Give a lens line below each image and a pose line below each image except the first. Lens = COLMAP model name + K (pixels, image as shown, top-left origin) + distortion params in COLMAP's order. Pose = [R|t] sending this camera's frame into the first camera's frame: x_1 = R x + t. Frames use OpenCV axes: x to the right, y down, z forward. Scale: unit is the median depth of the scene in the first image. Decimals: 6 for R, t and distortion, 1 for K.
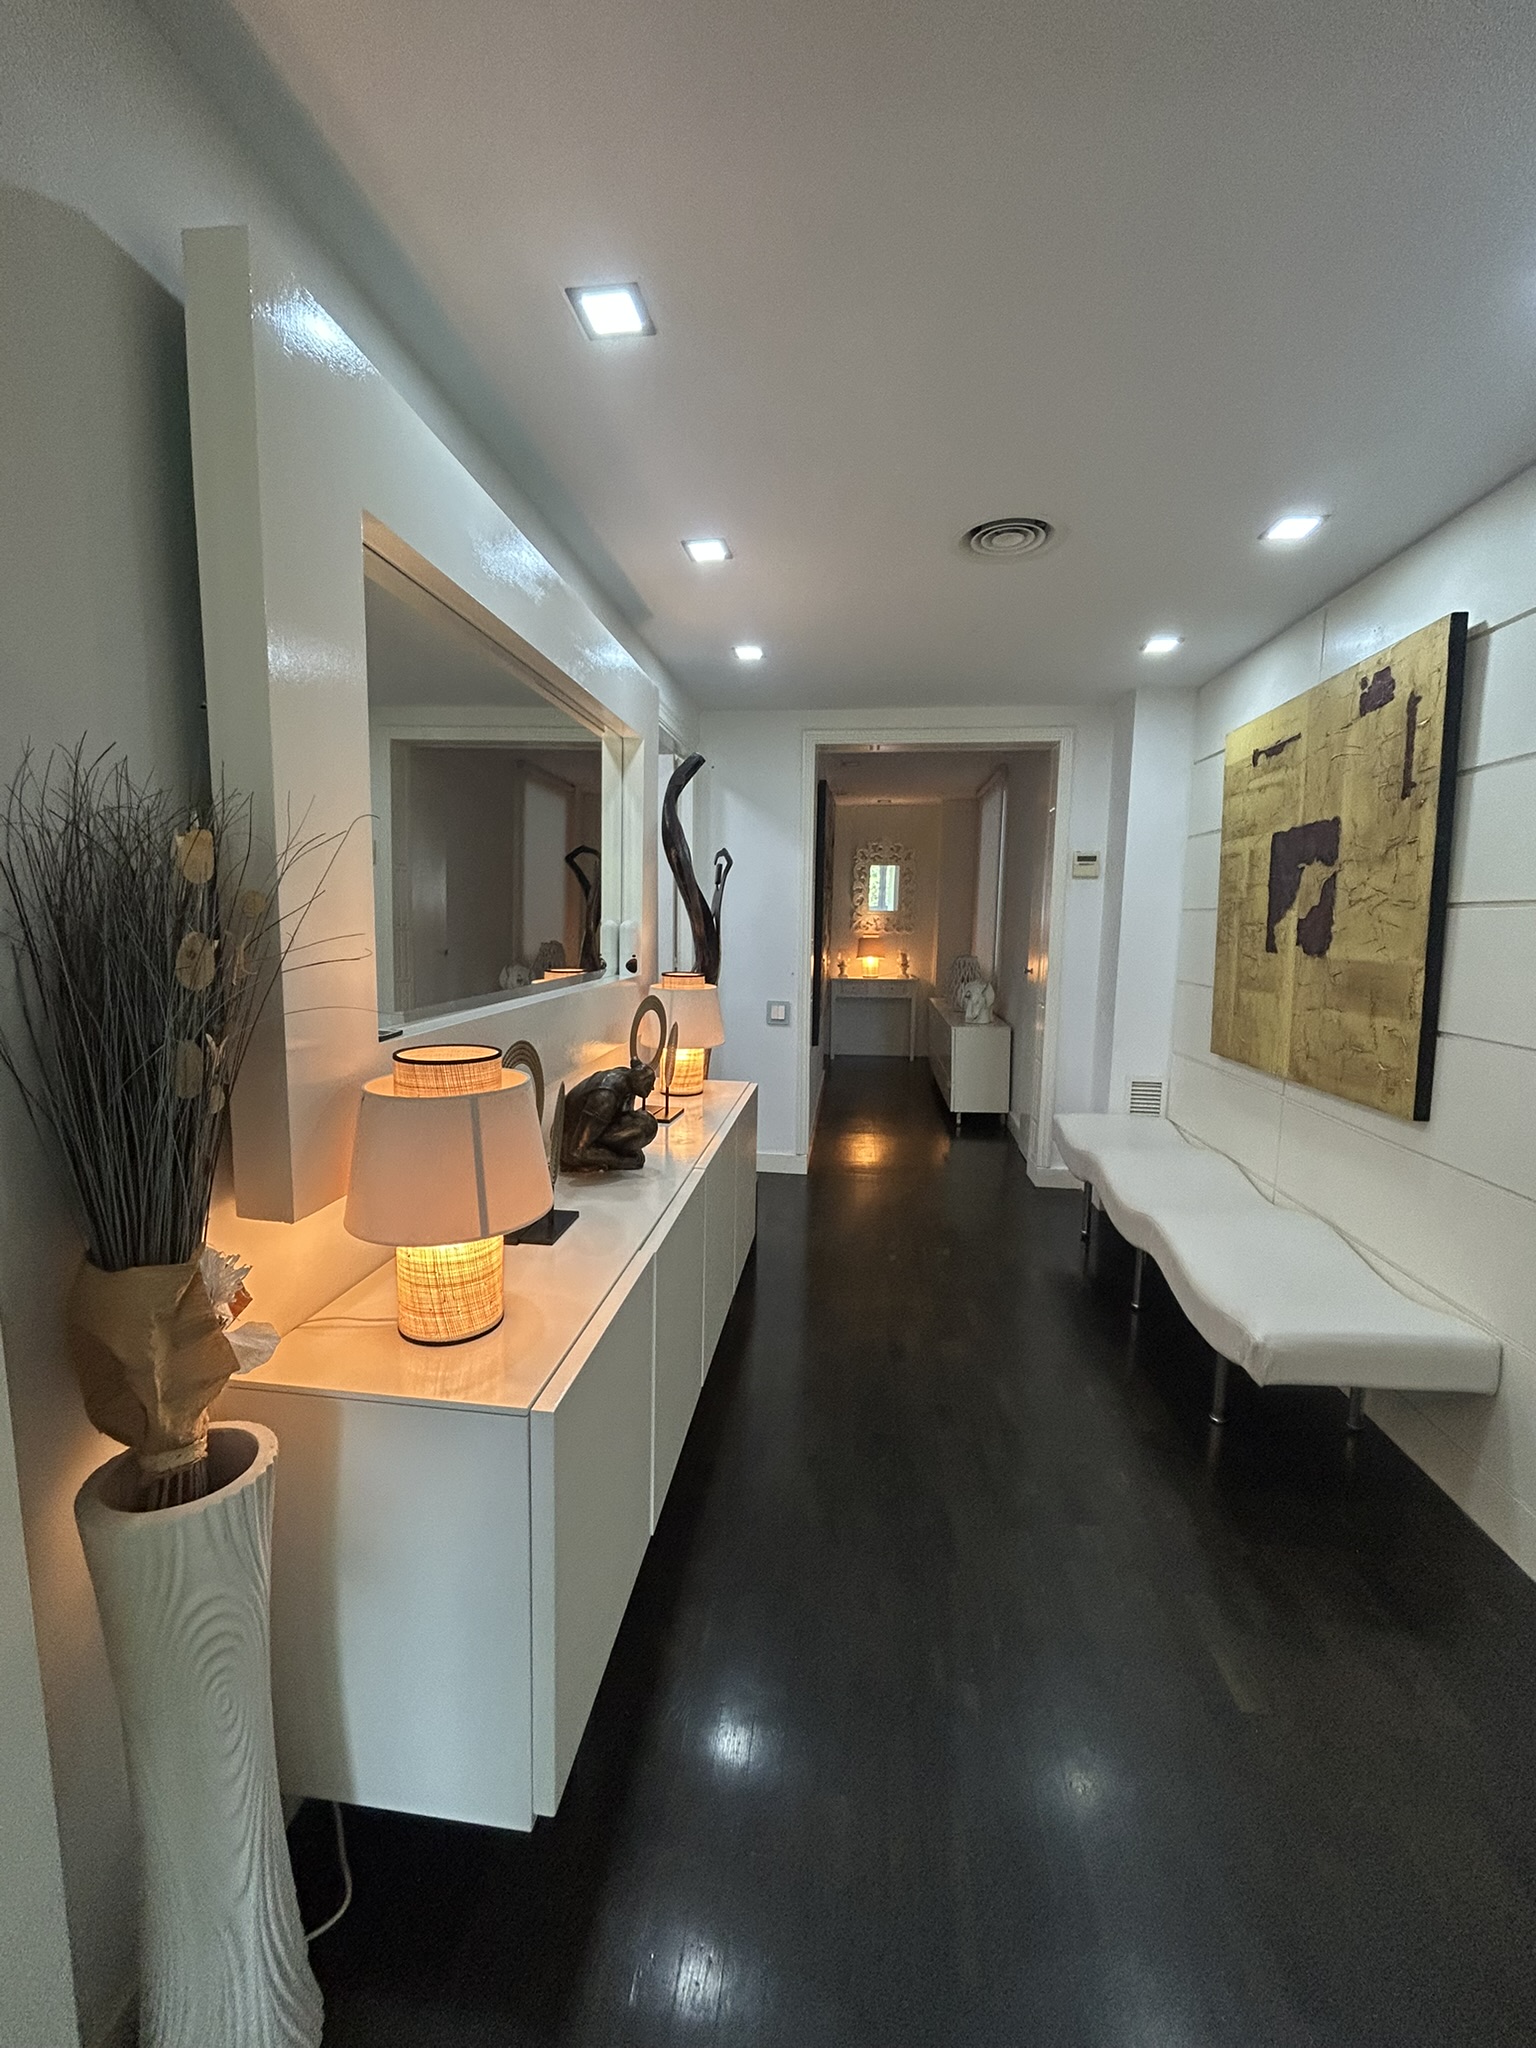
lens RADIAL K [[831.2, 0, 760.5], [0, 831.2, 1013.4], [0, 0, 1]] dist [-0.000910, 0.000416]
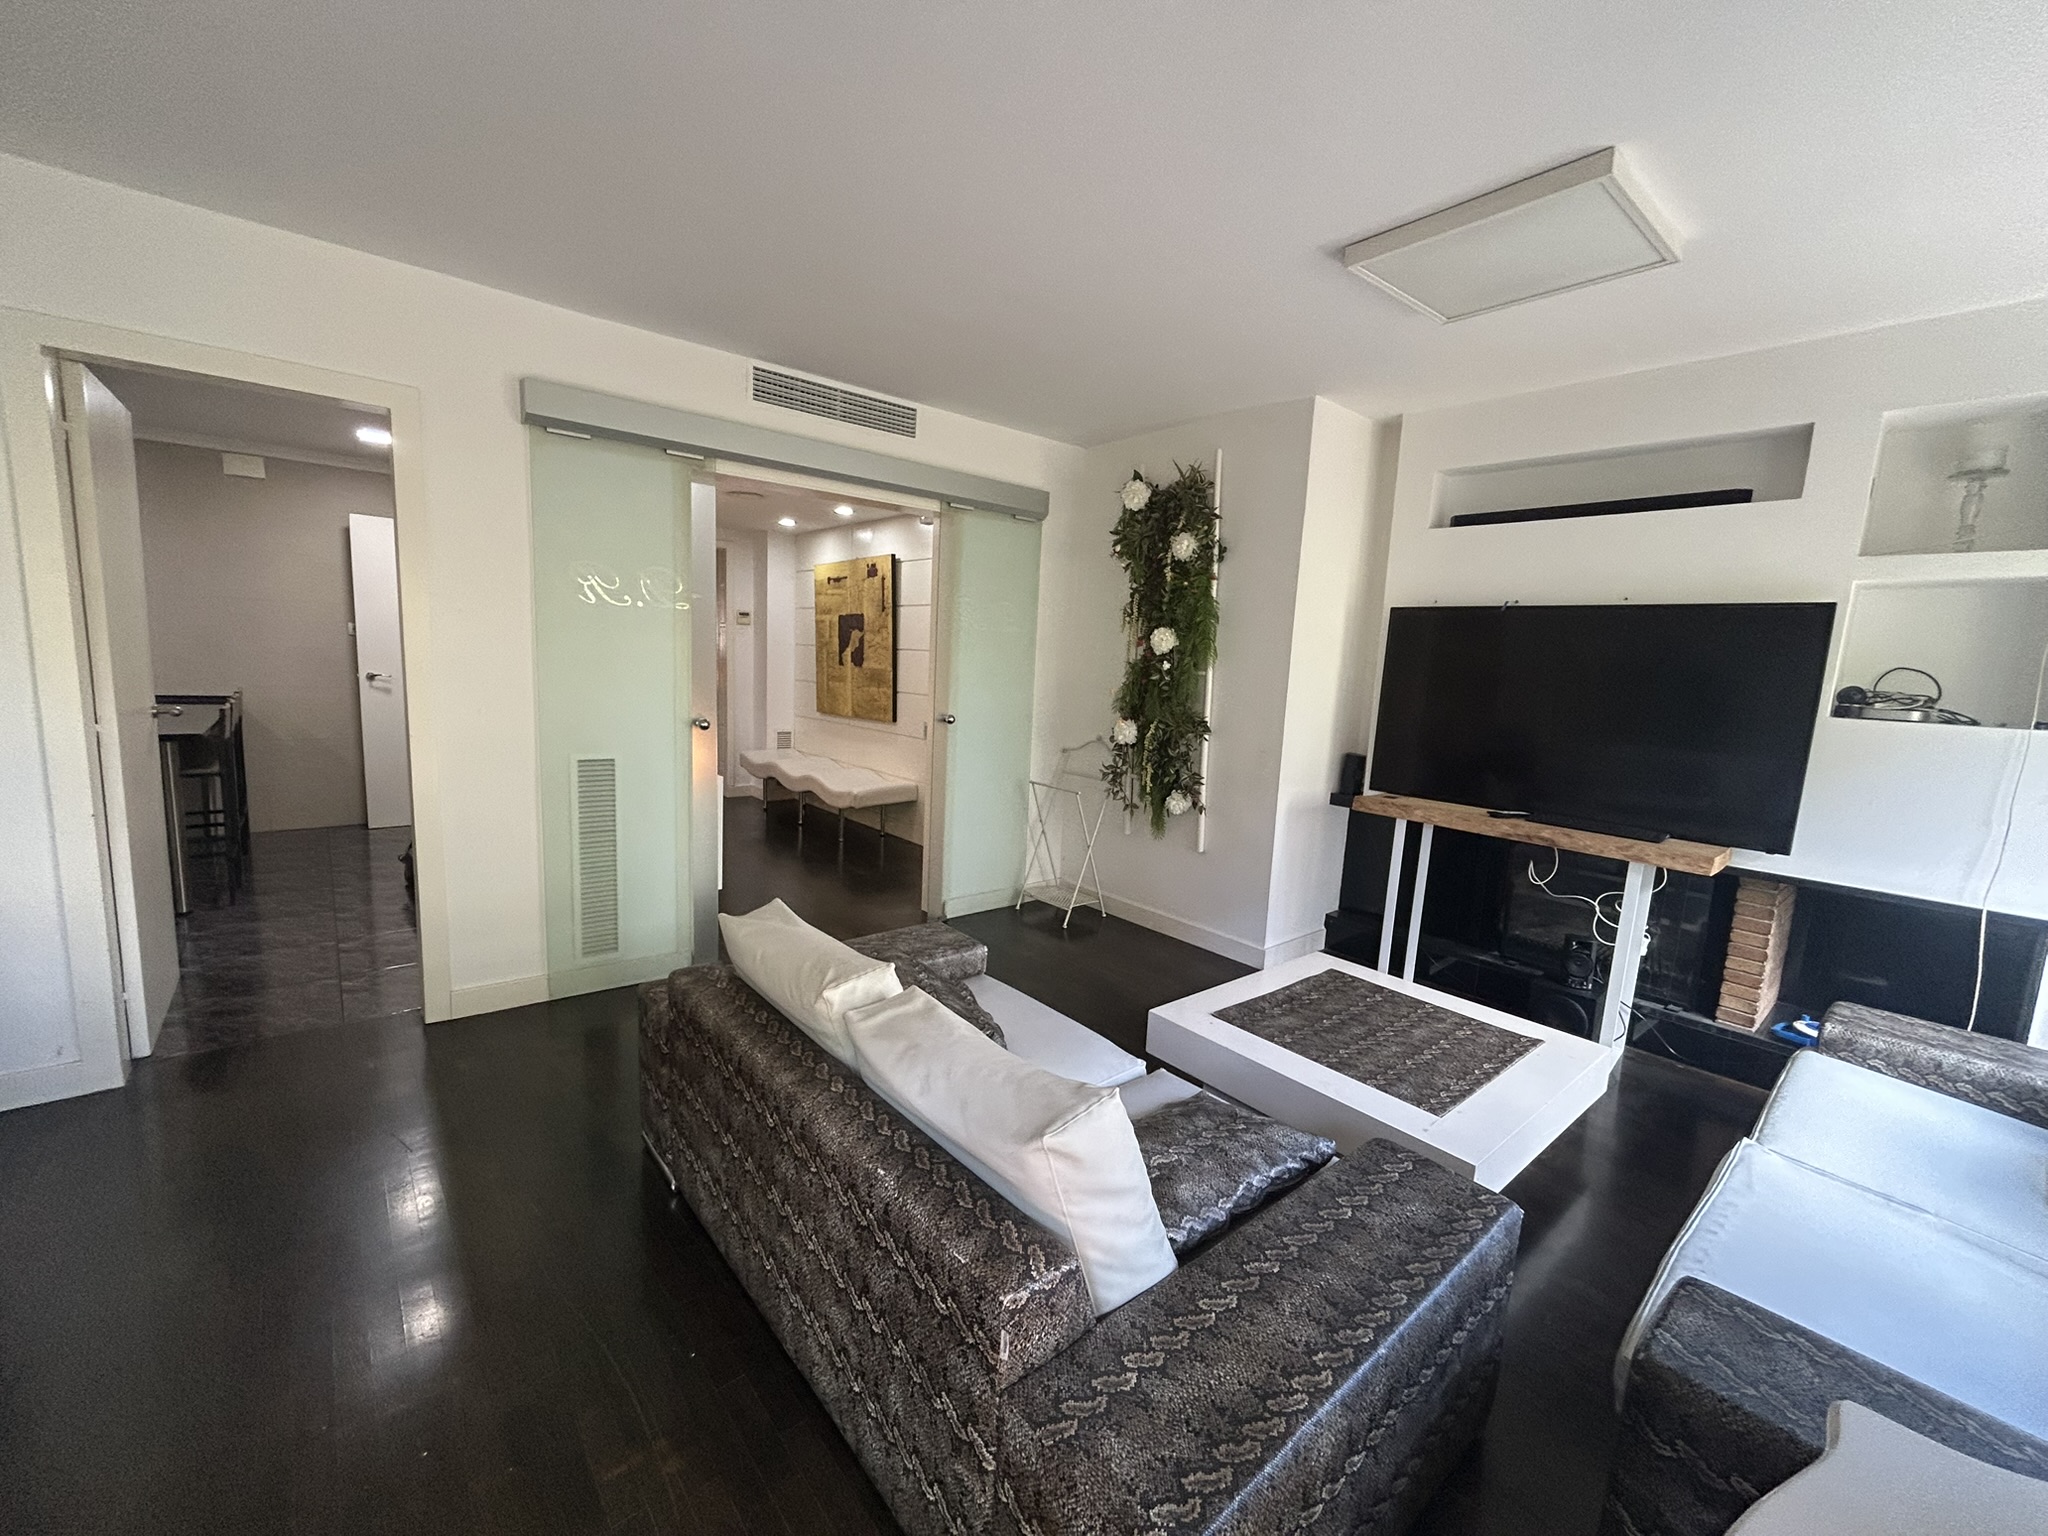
lens RADIAL K [[831.2, 0, 1018.6], [0, 831.2, 771.7], [0, 0, 1]] dist [-0.000910, 0.000416]
pose [[0.684150, -0.089537, 0.723824, -0.863735], [0.052824, 0.995913, 0.073265, 0.090563], [-0.727426, -0.011889, 0.686084, -1.102543]]
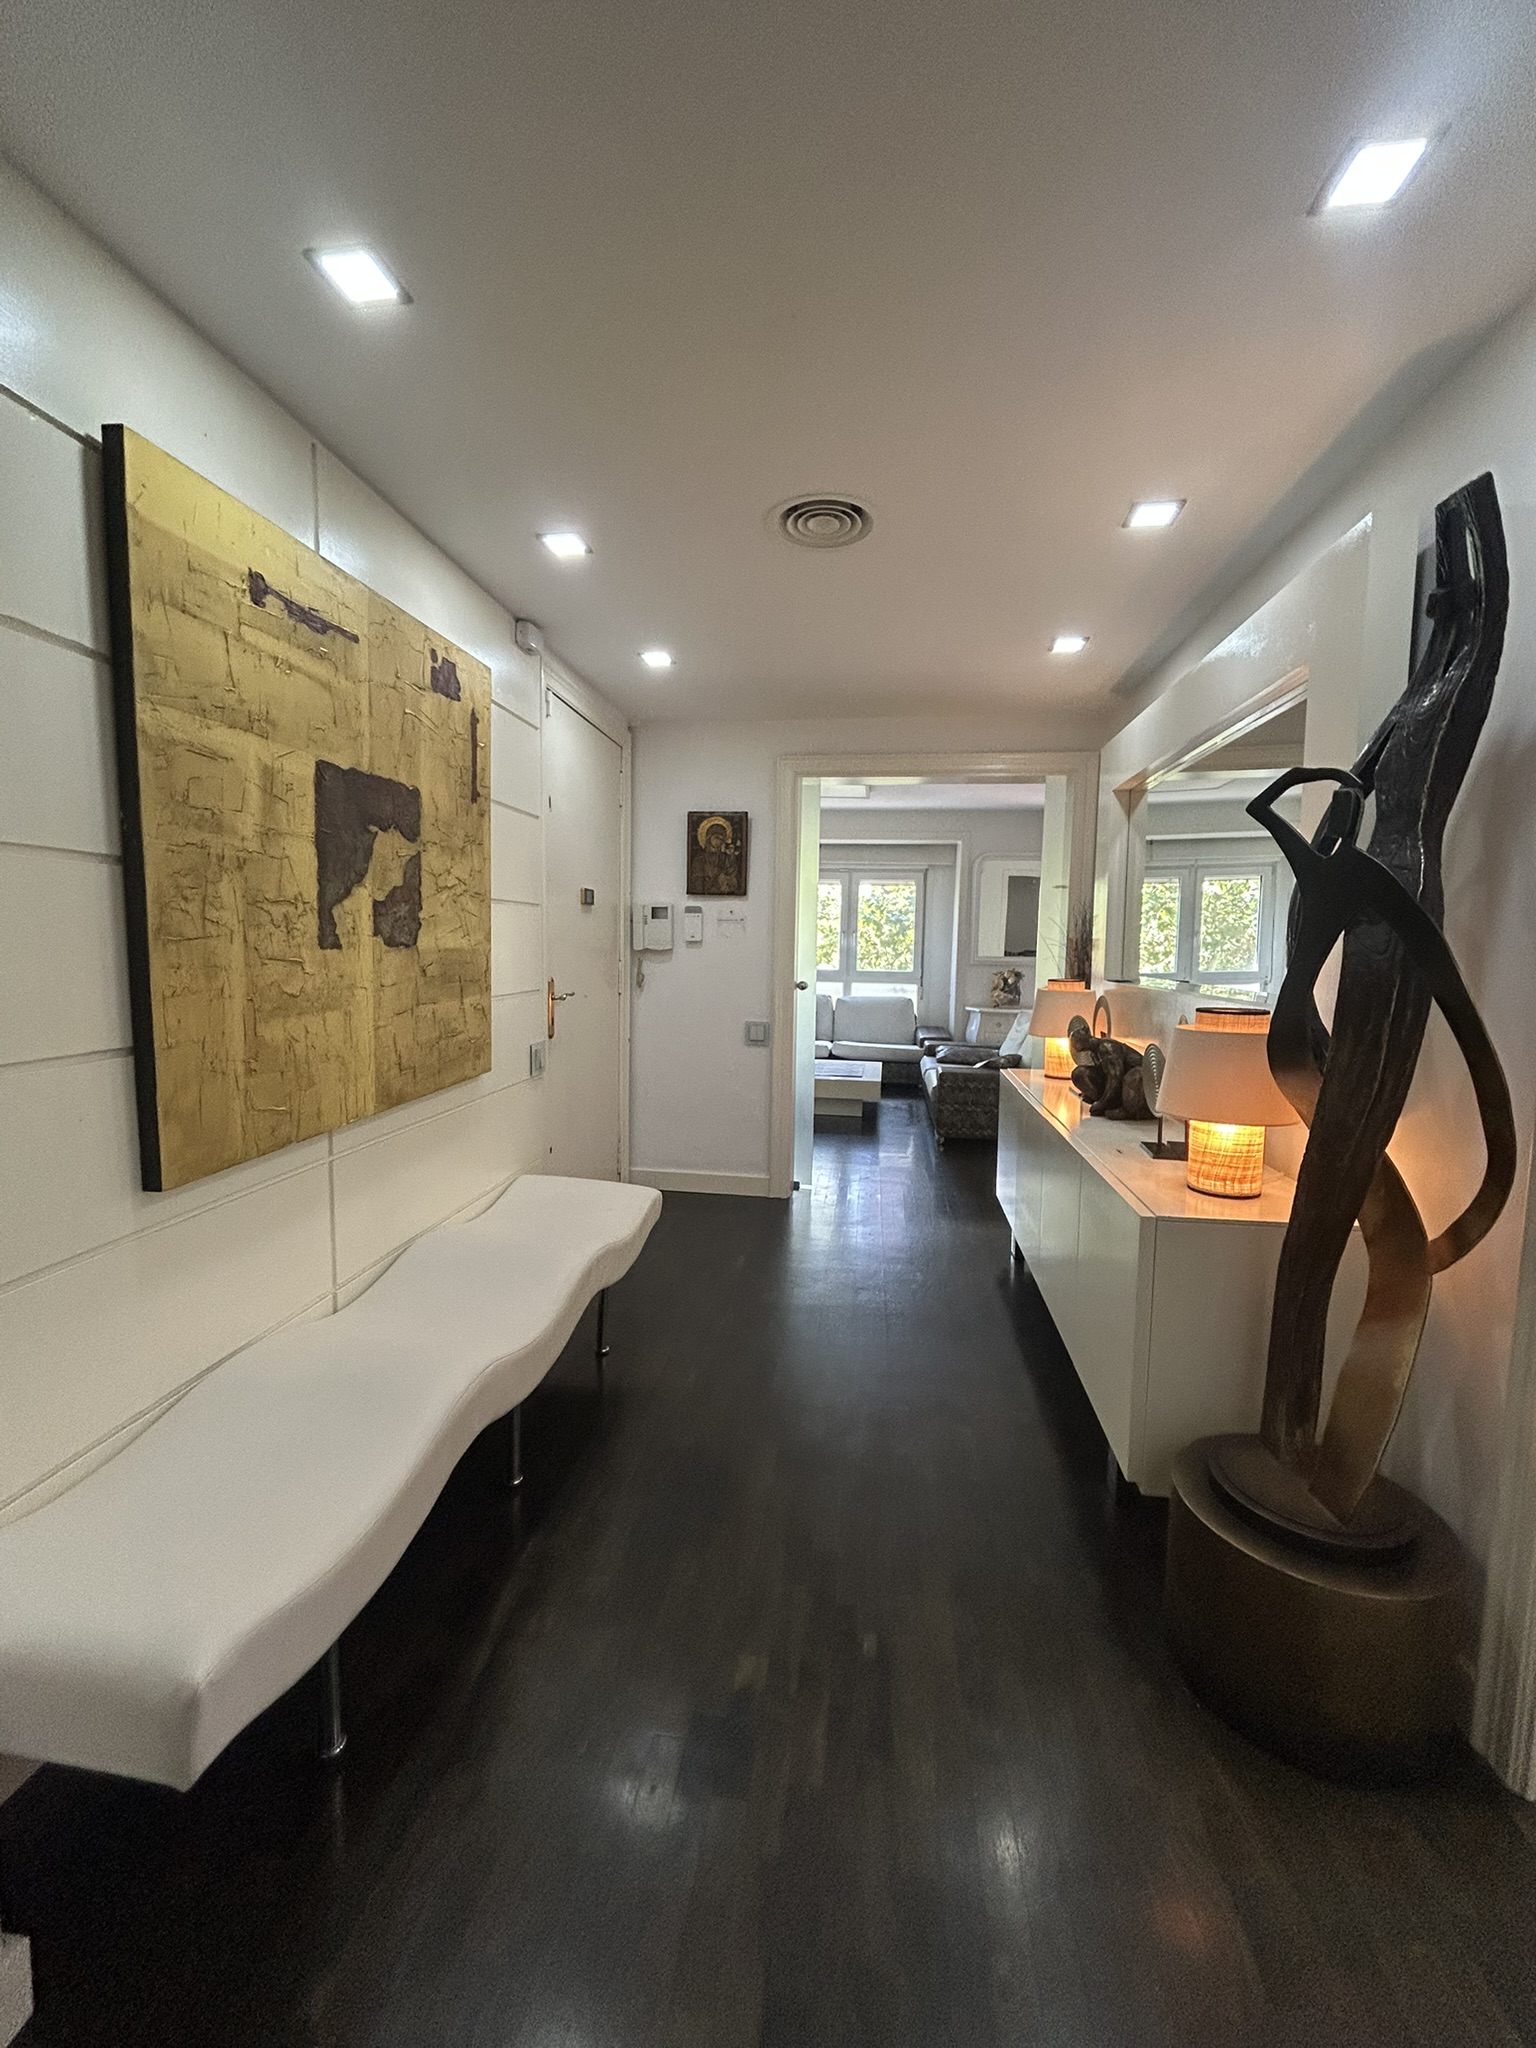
lens RADIAL K [[831.2, 0, 756.4], [0, 831.2, 1022.7], [0, 0, 1]] dist [-0.000910, 0.000416]
pose [[-0.999101, -0.034877, 0.024099, 0.287096], [-0.028918, 0.976373, 0.214146, -0.180601], [-0.030998, 0.213257, -0.976504, 1.782984]]
